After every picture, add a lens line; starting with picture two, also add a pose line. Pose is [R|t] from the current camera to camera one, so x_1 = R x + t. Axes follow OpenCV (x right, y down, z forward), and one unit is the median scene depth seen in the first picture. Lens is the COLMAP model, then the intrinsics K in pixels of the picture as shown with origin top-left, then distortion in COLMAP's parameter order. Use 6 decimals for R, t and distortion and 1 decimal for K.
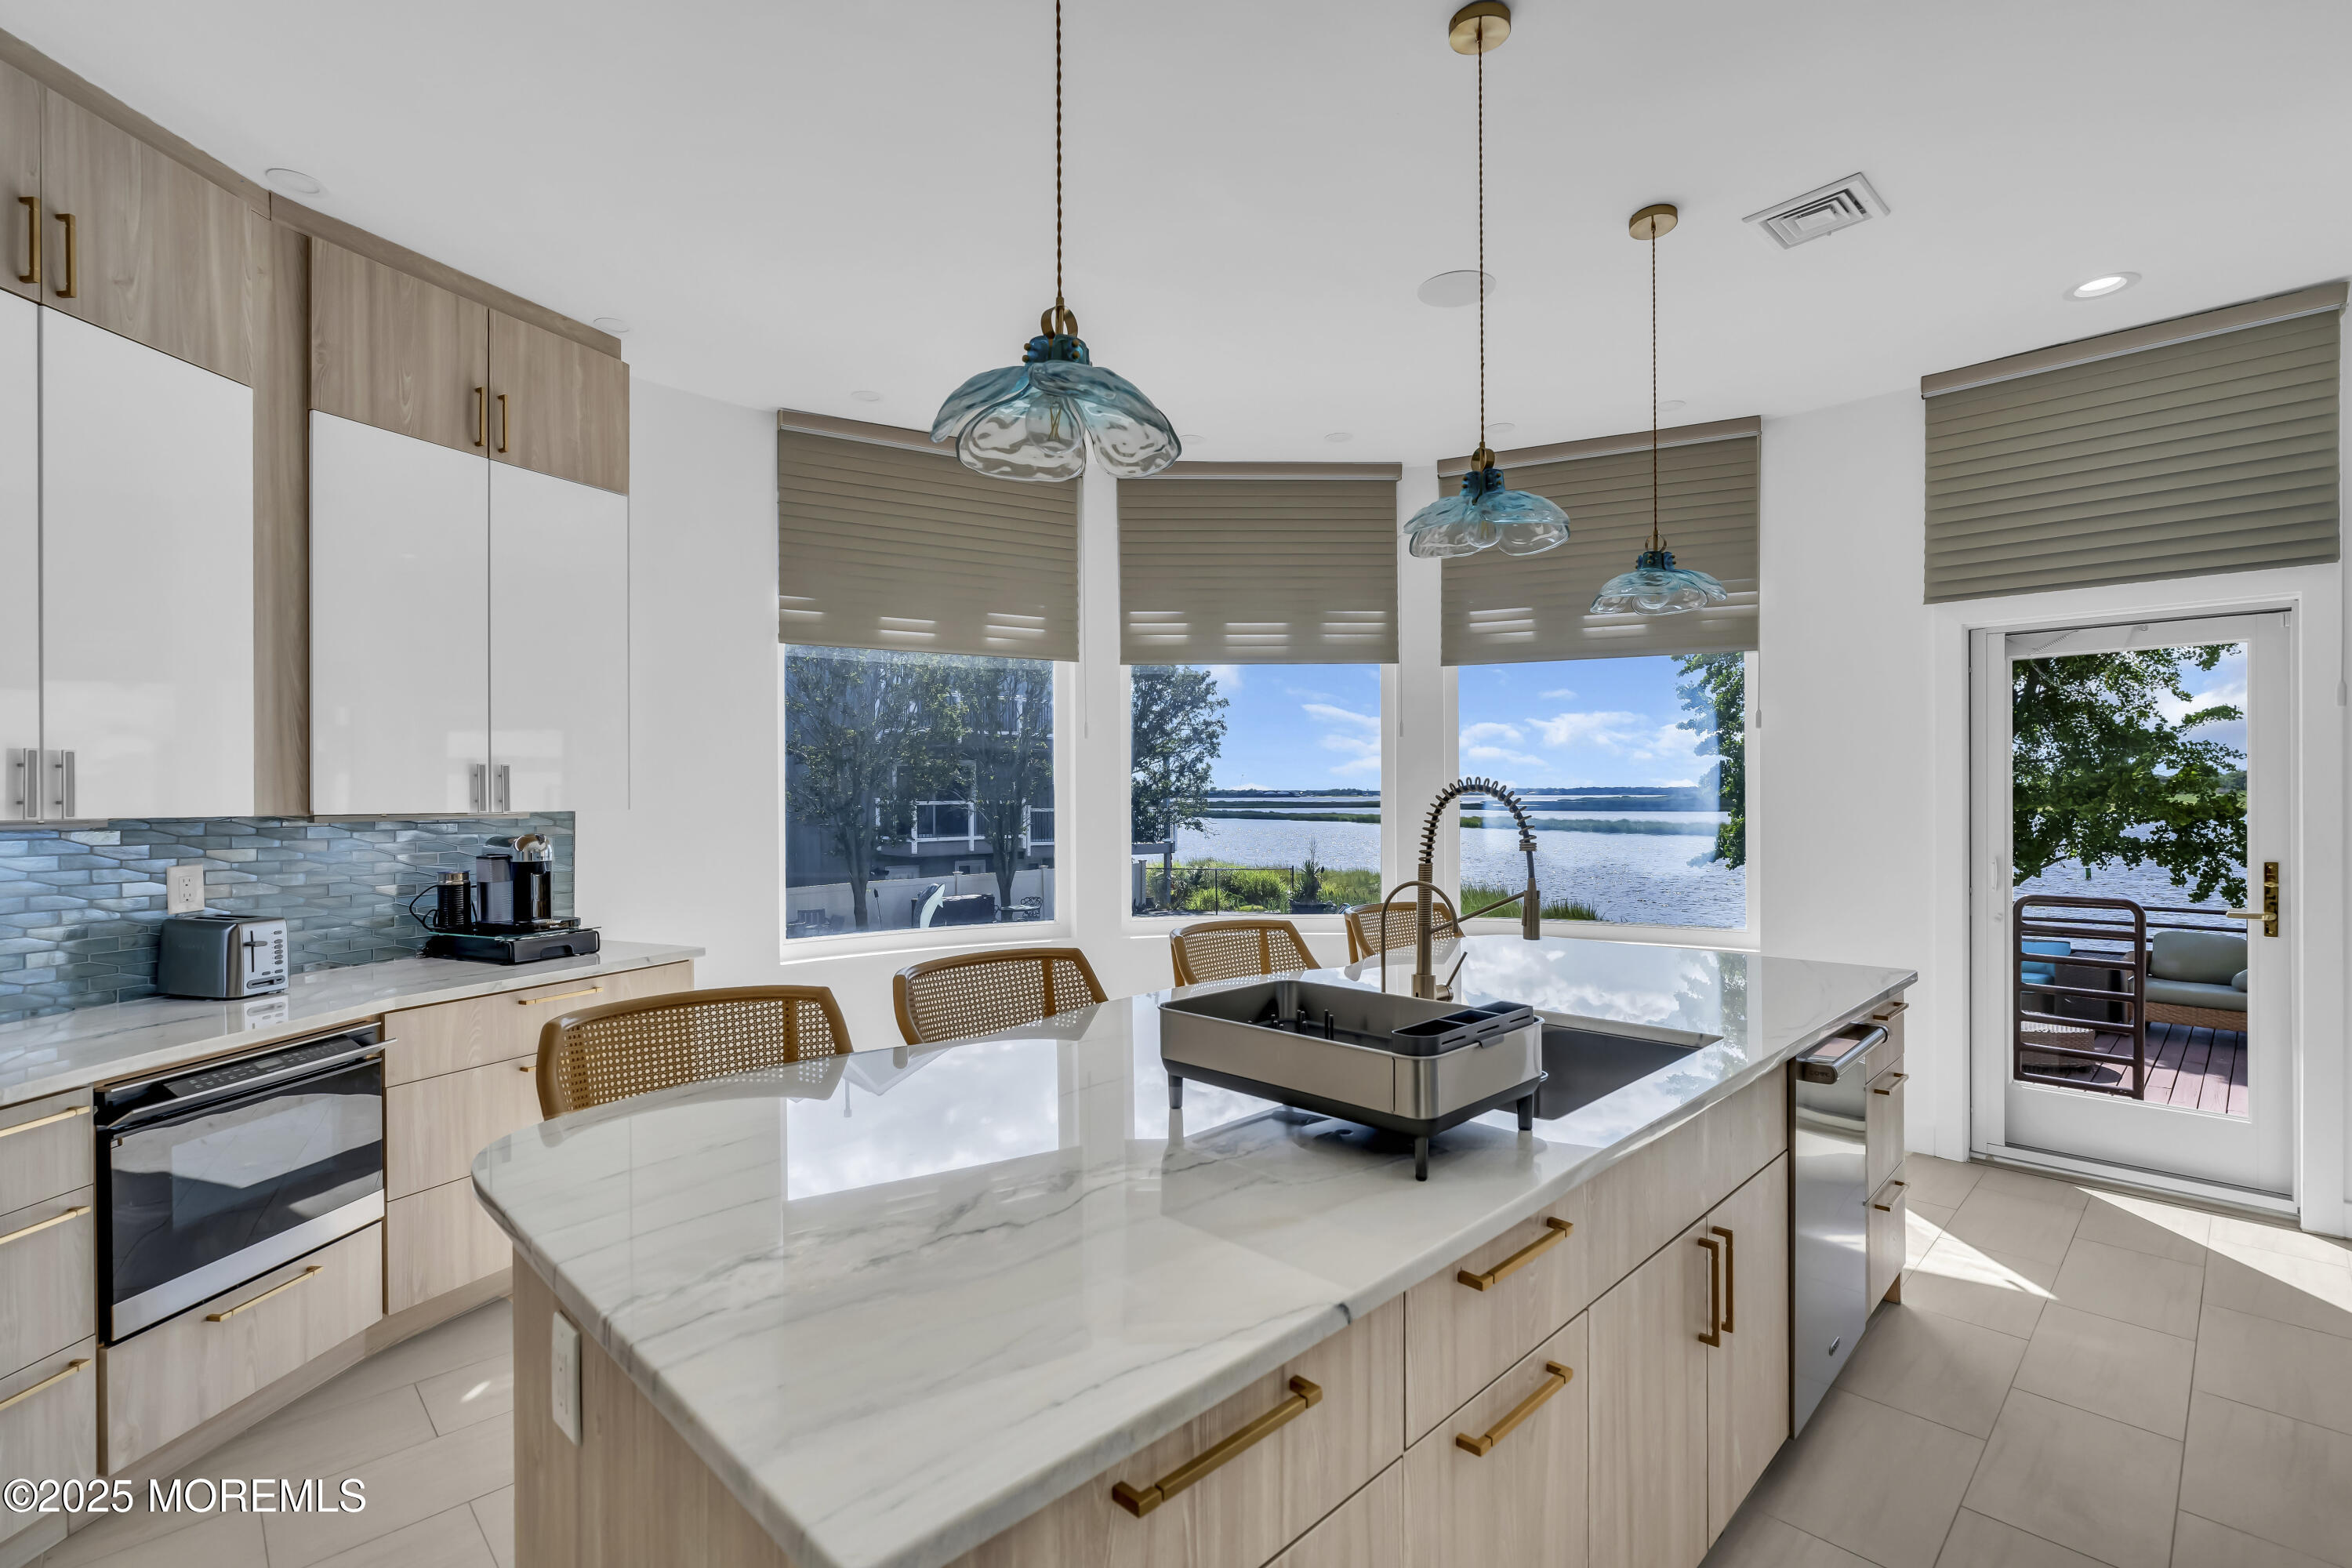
lens RADIAL K [[1069.2, 0, 1172.6], [0, 1069.2, 787.0], [0, 0, 1]] dist [-0.001844, -0.000150]
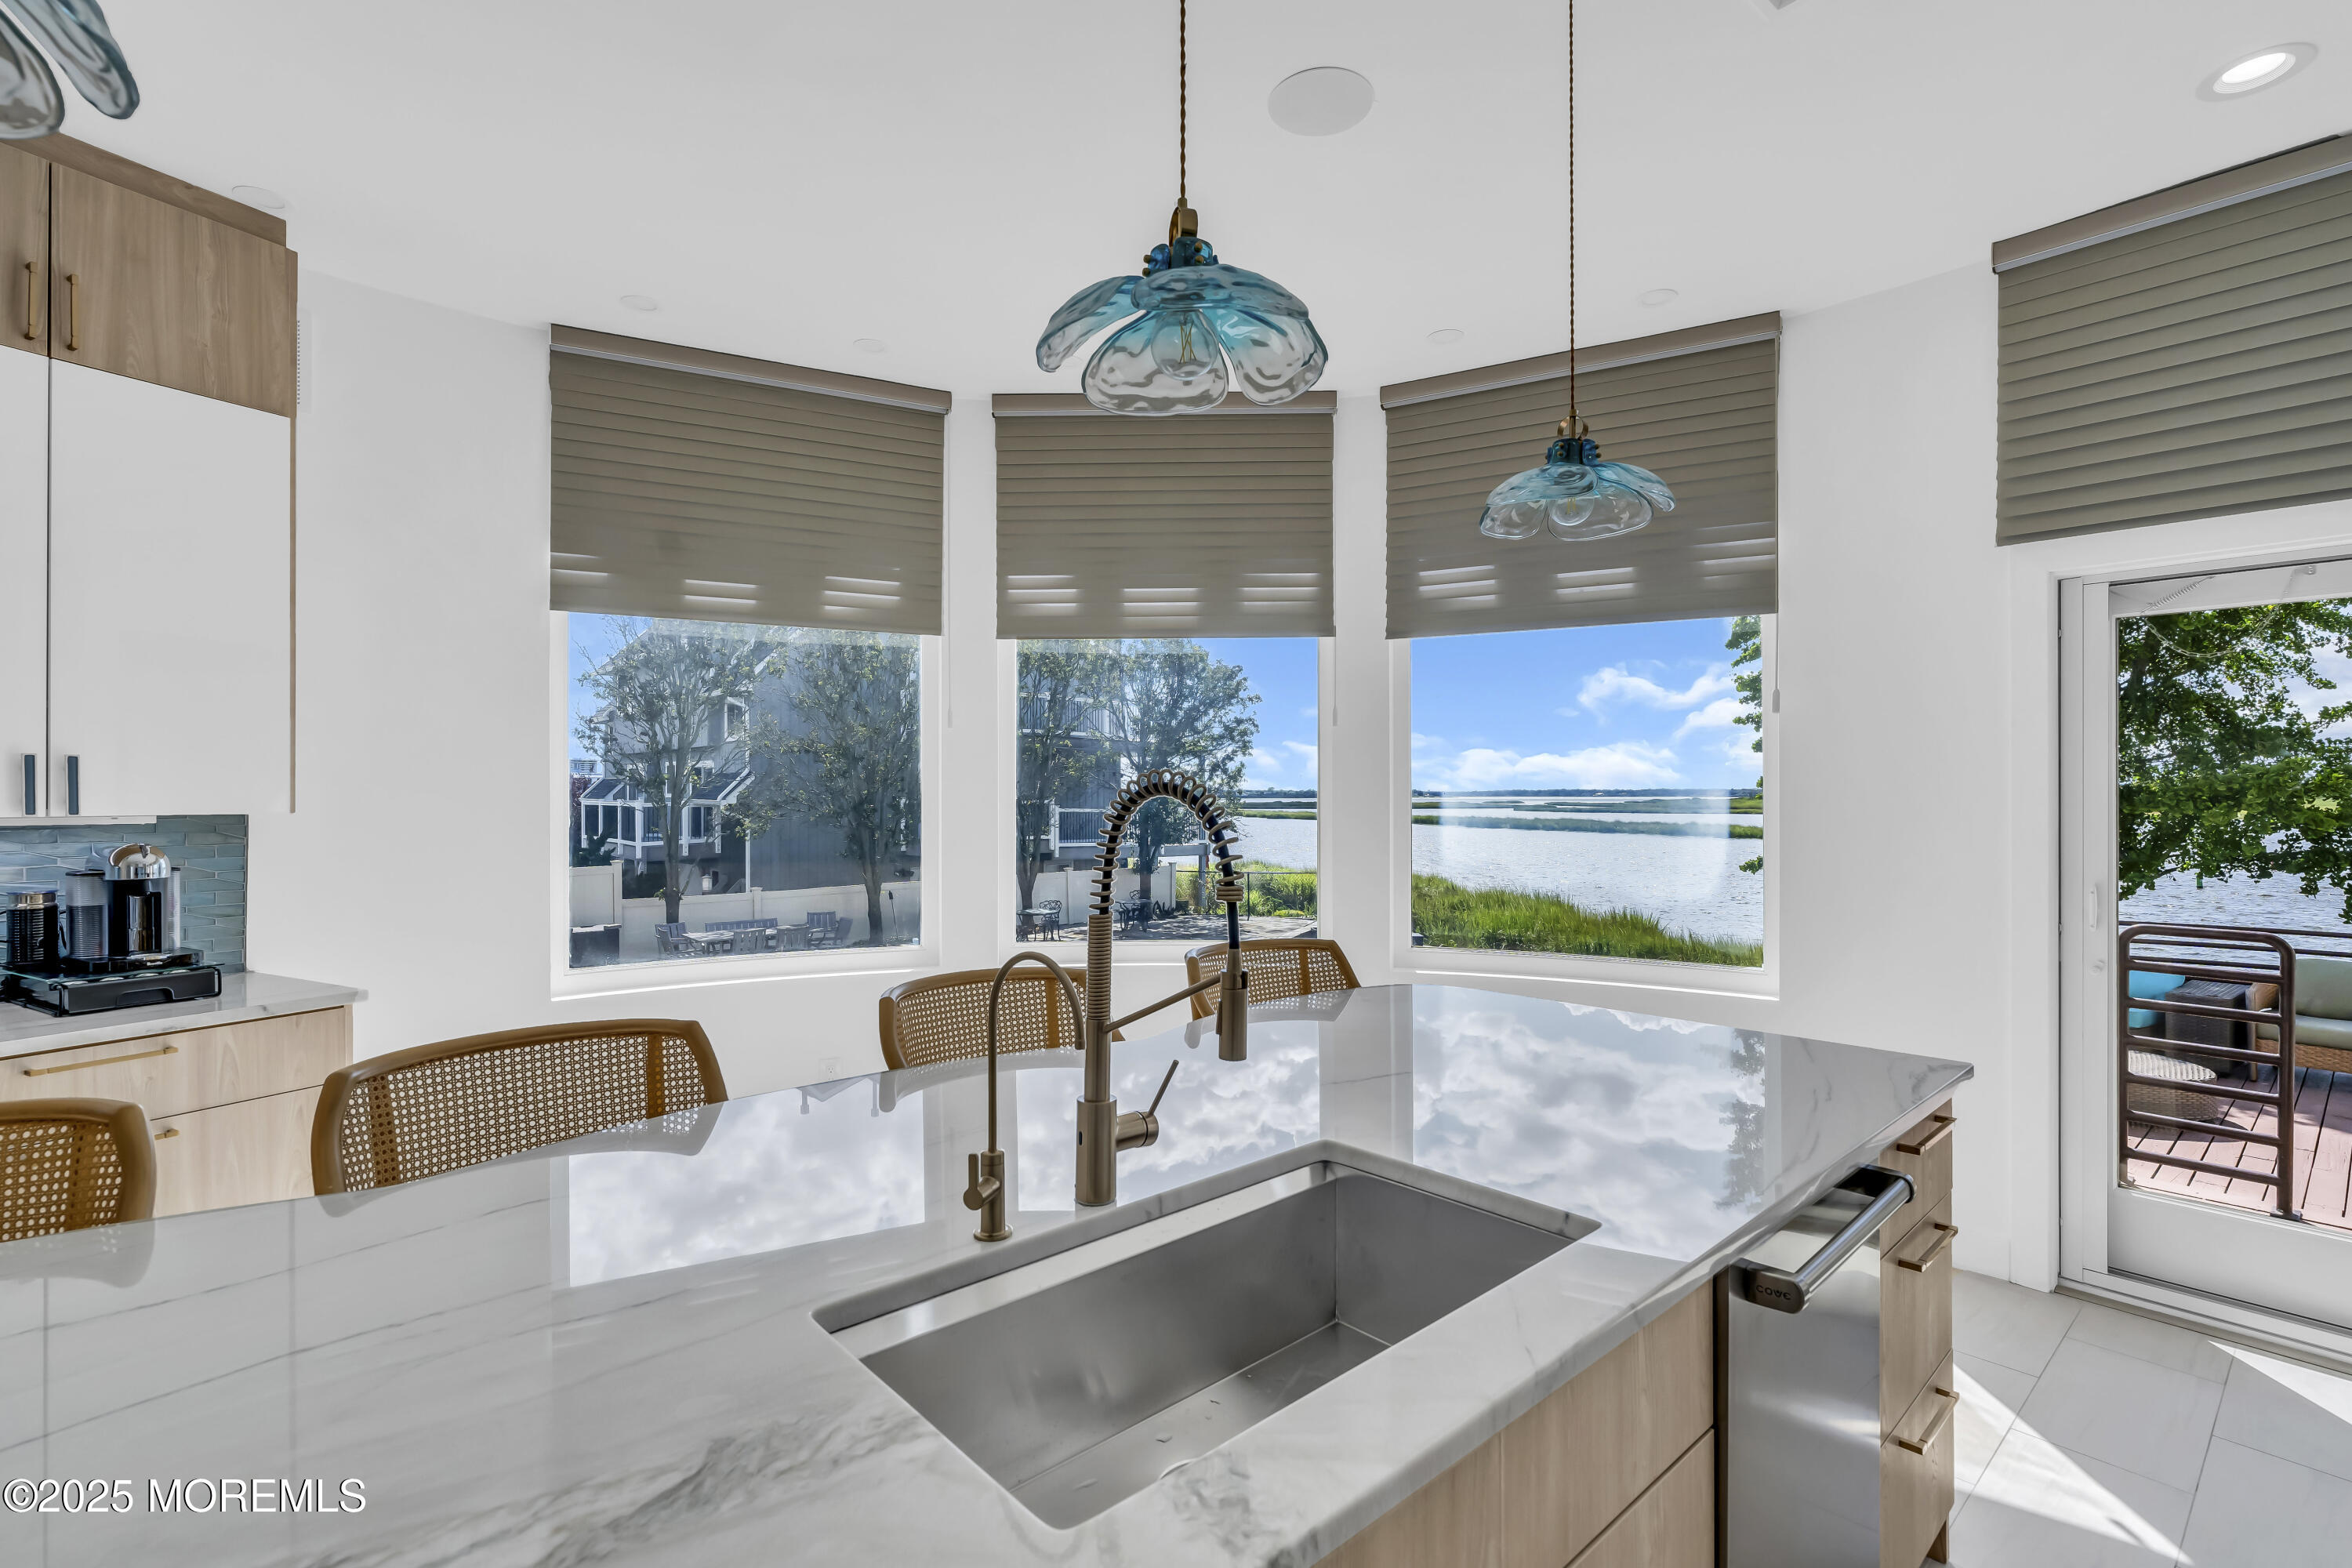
lens RADIAL K [[1060.3, 0, 1188.0], [0, 1060.3, 782.6], [0, 0, 1]] dist [-0.002690, 0.001320]
pose [[0.998564, 0.002950, -0.053487, 0.186262], [-0.003157, 0.999988, -0.003795, -0.000262], [0.053475, 0.003958, 0.998561, 0.238747]]
